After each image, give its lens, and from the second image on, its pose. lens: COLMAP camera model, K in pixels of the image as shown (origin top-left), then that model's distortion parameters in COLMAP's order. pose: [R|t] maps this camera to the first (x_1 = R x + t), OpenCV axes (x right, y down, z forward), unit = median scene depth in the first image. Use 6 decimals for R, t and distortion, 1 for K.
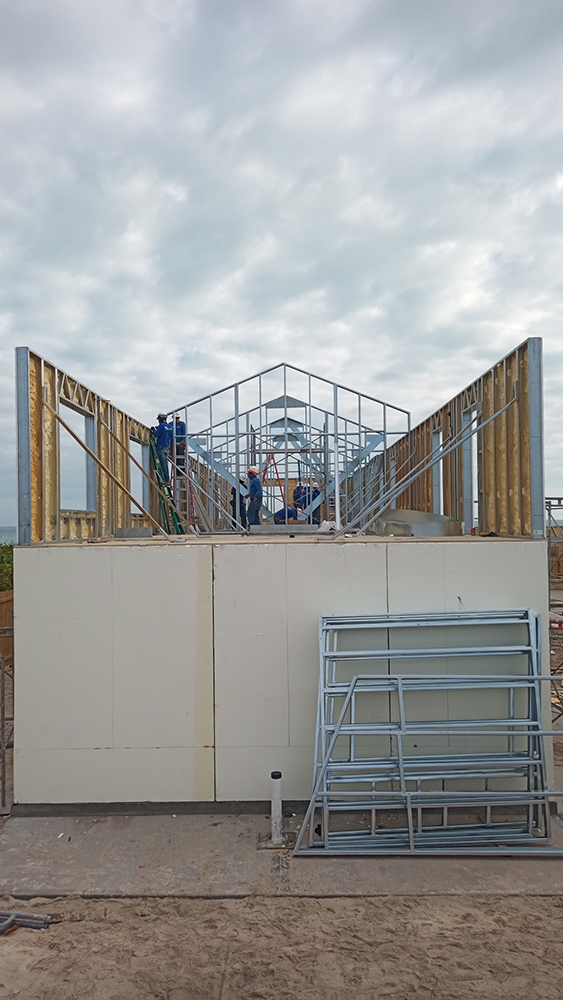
lens RADIAL K [[734.0, 0, 281.5], [0, 734.0, 500.0], [0, 0, 1]] dist [0.005212, -0.000299]
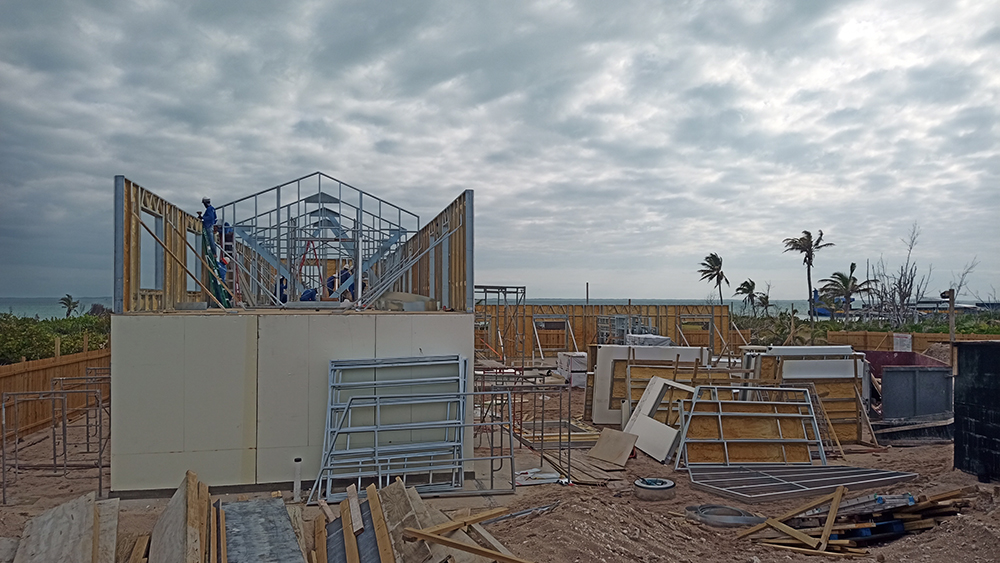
lens RADIAL K [[735.3, 0, 521.9], [0, 735.3, 281.2], [0, 0, 1]] dist [0.010807, -0.001114]
pose [[0.966829, 0.020202, 0.254626, 0.032056], [-0.021888, 0.999753, 0.003790, -0.018820], [-0.254486, -0.009238, 0.967032, -0.440904]]
